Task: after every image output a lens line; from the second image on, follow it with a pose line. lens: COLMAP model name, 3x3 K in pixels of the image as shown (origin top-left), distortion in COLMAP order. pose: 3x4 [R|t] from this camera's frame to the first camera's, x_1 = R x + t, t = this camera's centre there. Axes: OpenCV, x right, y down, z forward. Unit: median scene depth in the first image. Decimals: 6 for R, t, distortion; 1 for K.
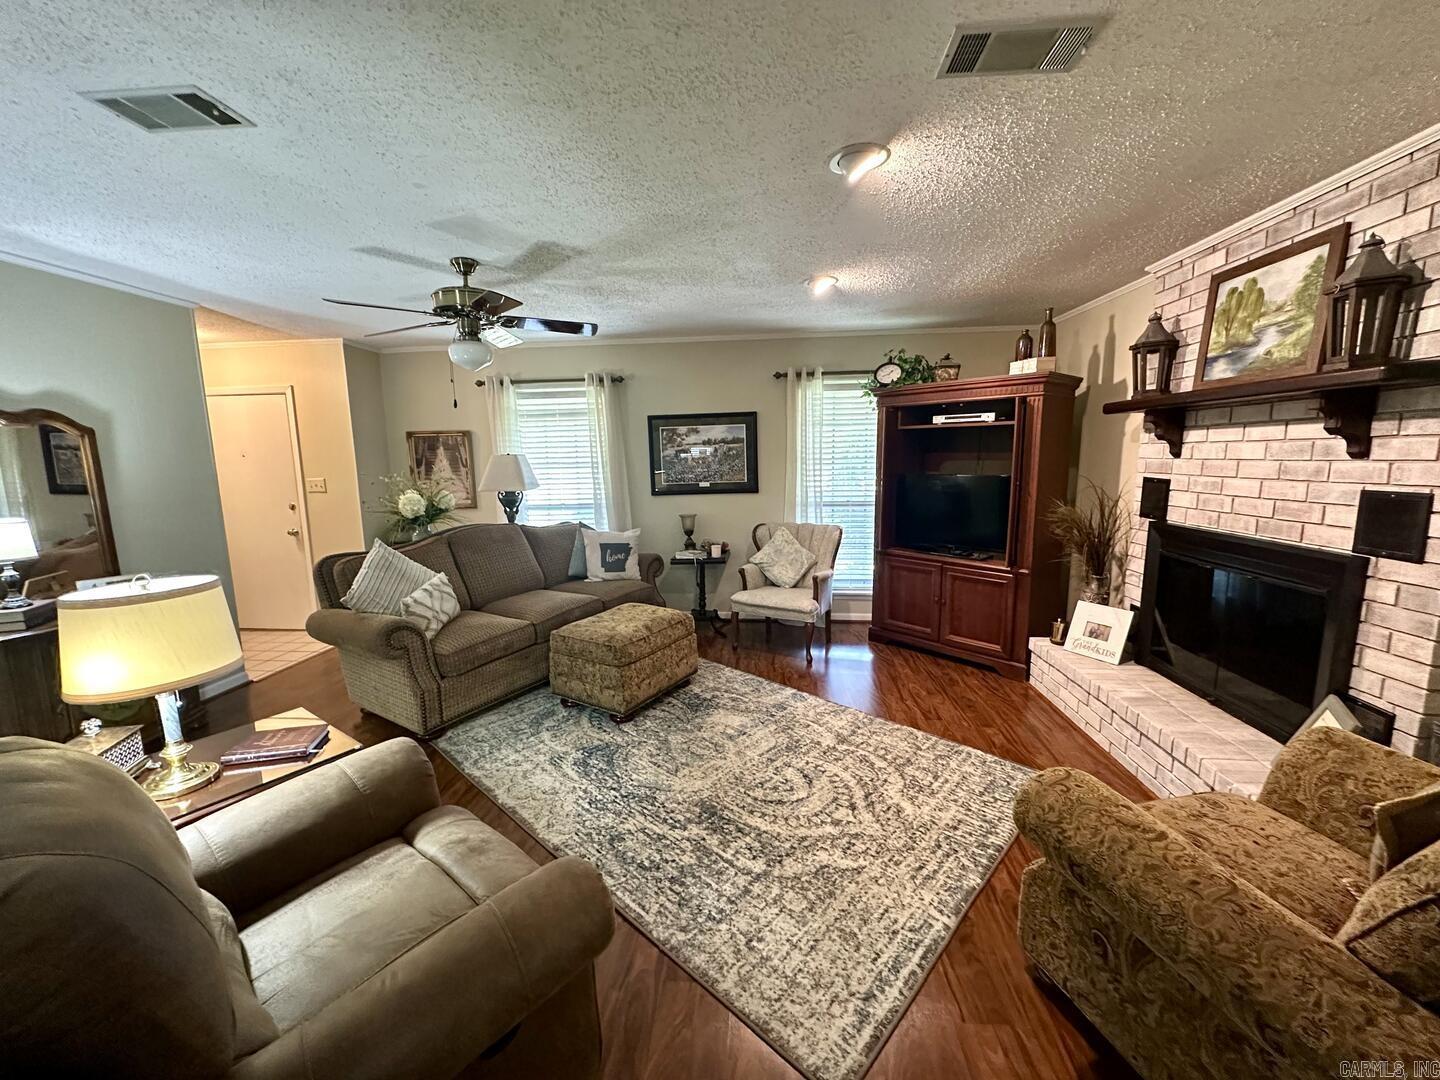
lens RADIAL K [[571.4, 0, 720.0], [0, 571.4, 540.0], [0, 0, 1]] dist [-0.009428, -0.000294]
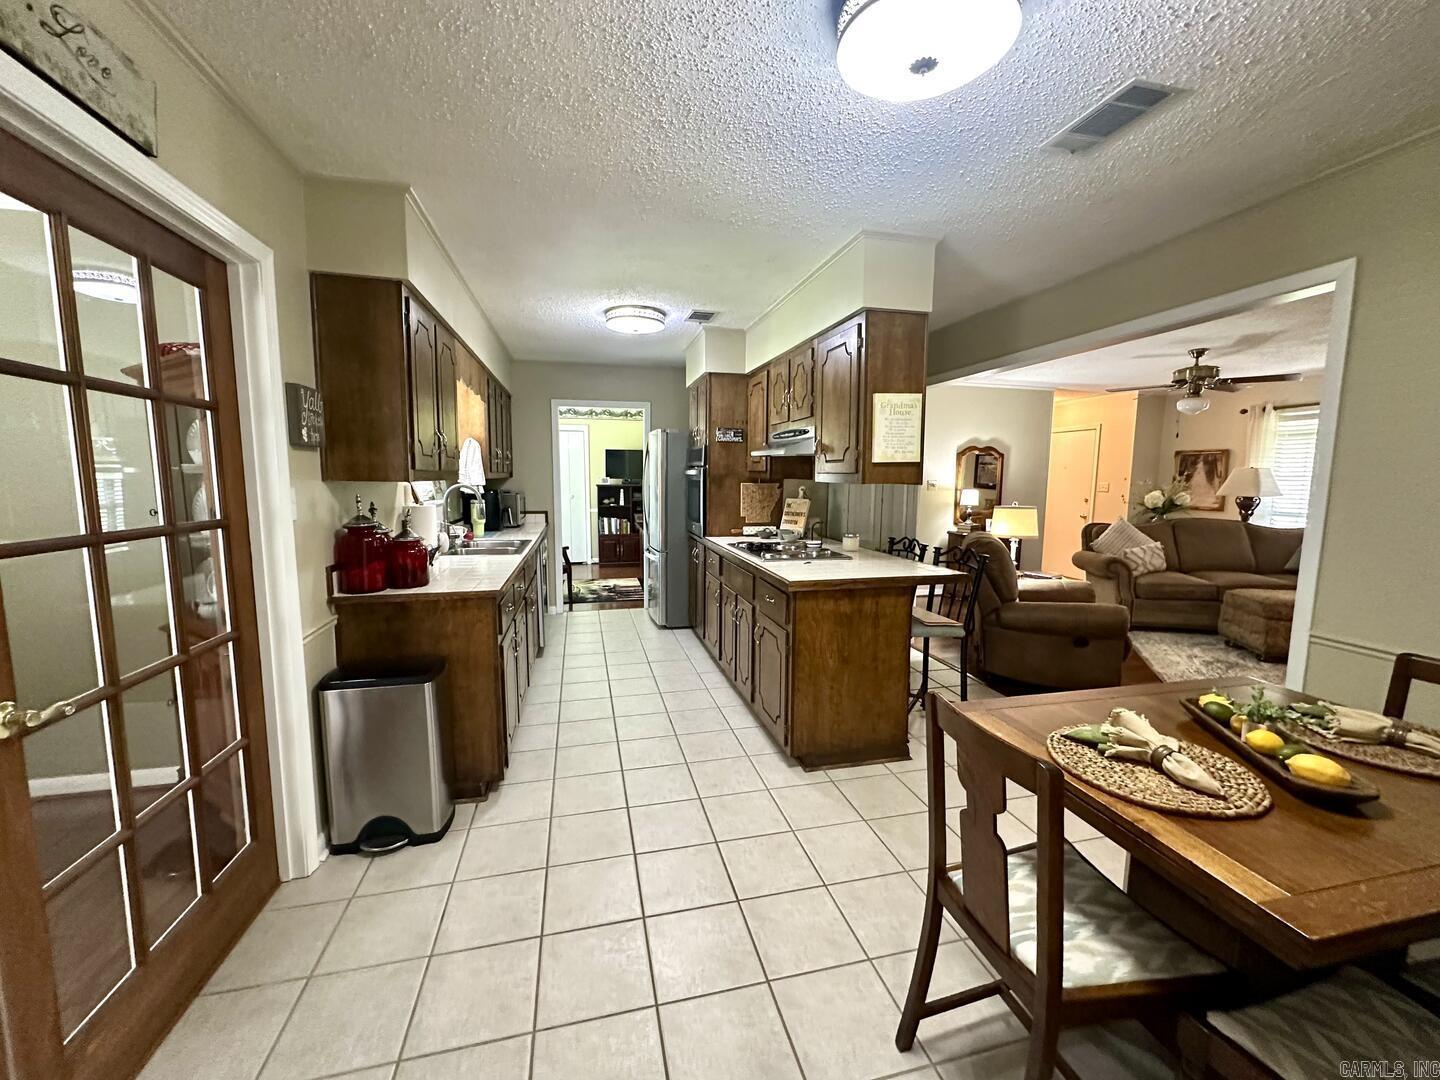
lens RADIAL K [[571.4, 0, 720.0], [0, 571.4, 540.0], [0, 0, 1]] dist [-0.009428, -0.000294]
pose [[0.312625, 0.125475, -0.941553, 0.612861], [-0.151495, 0.985135, 0.080981, 0.110121], [0.937718, 0.117324, 0.326986, -0.648164]]
